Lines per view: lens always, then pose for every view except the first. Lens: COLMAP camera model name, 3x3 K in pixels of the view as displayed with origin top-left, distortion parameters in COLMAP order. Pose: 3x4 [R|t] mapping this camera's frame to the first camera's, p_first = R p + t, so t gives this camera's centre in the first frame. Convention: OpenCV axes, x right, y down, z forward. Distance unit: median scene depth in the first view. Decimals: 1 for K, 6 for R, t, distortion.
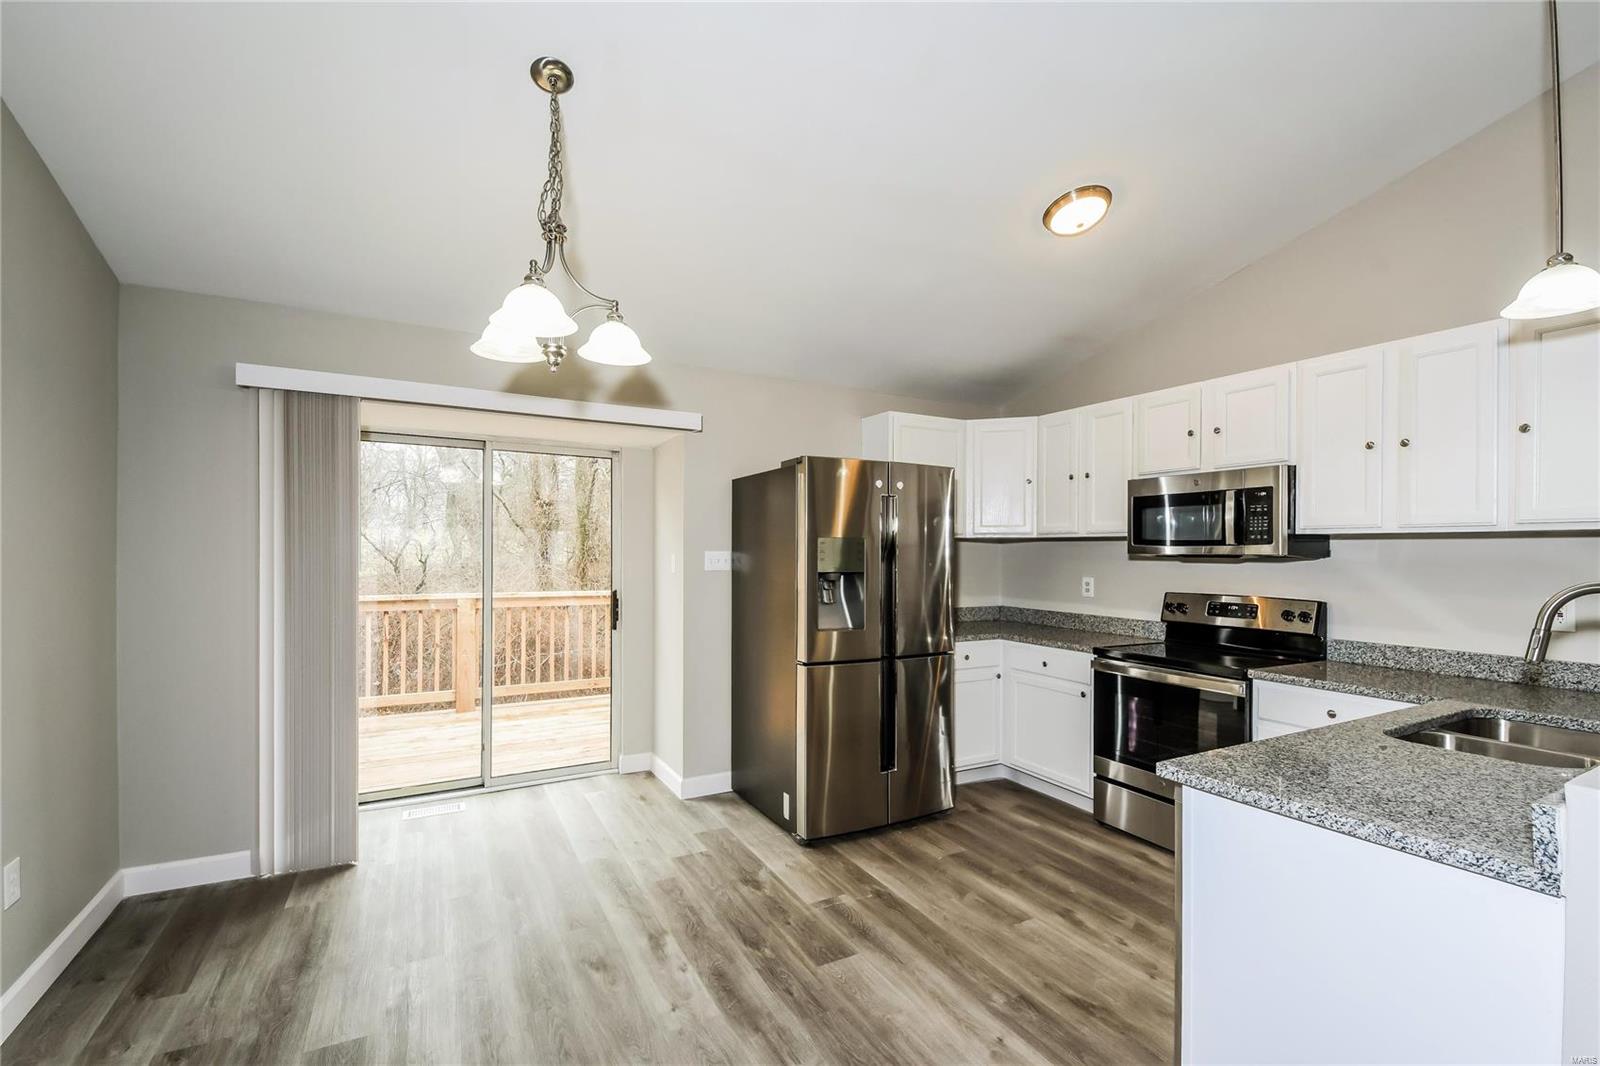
lens RADIAL K [[696.0, 0, 797.8], [0, 696.0, 544.3], [0, 0, 1]] dist [0.014502, -0.000449]
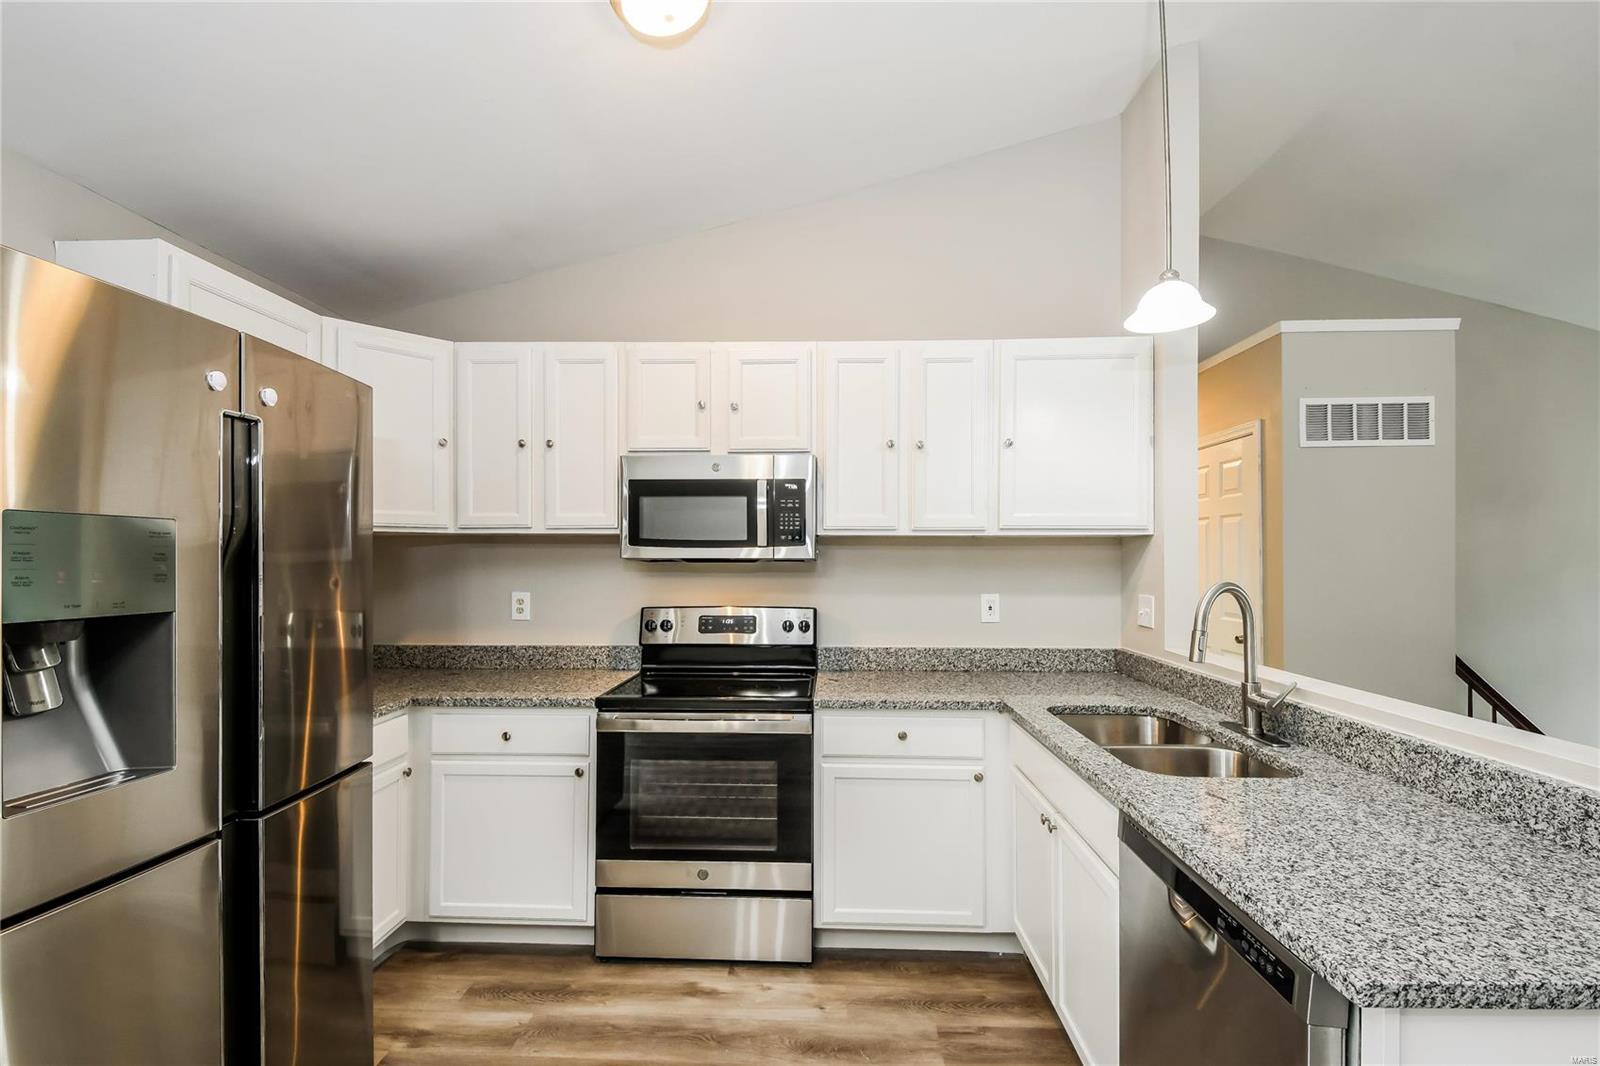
lens RADIAL K [[696.0, 0, 801.9], [0, 696.0, 551.4], [0, 0, 1]] dist [0.014502, -0.000449]
pose [[0.516618, 0.001148, 0.856215, -0.049159], [-0.005519, 0.999983, 0.001989, 0.004220], [-0.856198, -0.005754, 0.516616, 0.509665]]
